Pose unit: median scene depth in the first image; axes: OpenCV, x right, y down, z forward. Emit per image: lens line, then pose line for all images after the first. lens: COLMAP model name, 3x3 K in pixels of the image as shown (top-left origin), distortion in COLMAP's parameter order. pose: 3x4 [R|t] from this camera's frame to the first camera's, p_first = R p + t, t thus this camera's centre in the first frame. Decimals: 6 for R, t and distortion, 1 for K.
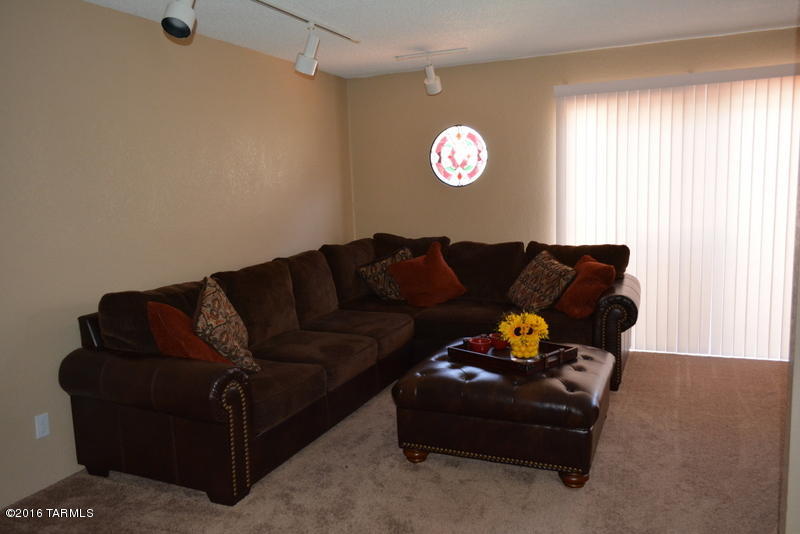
lens RADIAL K [[621.1, 0, 399.2], [0, 621.1, 270.0], [0, 0, 1]] dist [-0.045211, 0.006046]
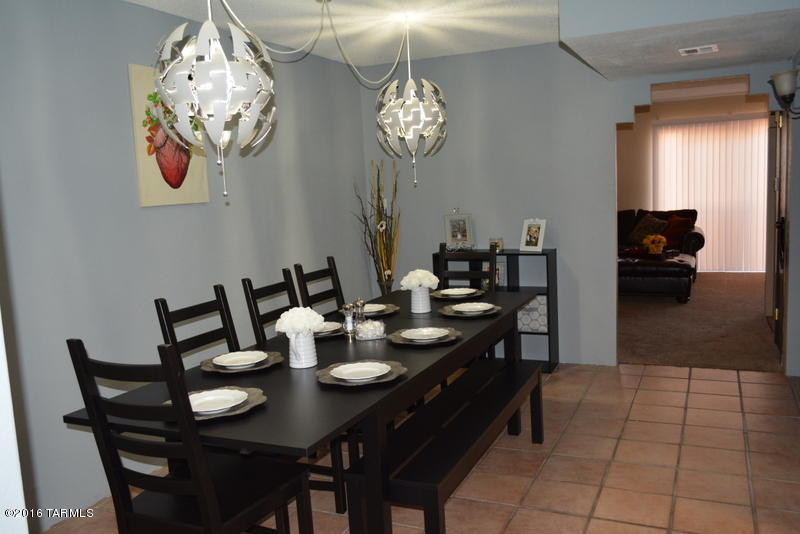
lens RADIAL K [[677.8, 0, 400.4], [0, 677.8, 264.5], [0, 0, 1]] dist [-0.016658, -0.008355]
pose [[0.999692, -0.012159, -0.021656, -0.455173], [0.011942, 0.999878, -0.010084, 0.130492], [0.021776, 0.009822, 0.999715, -0.997698]]
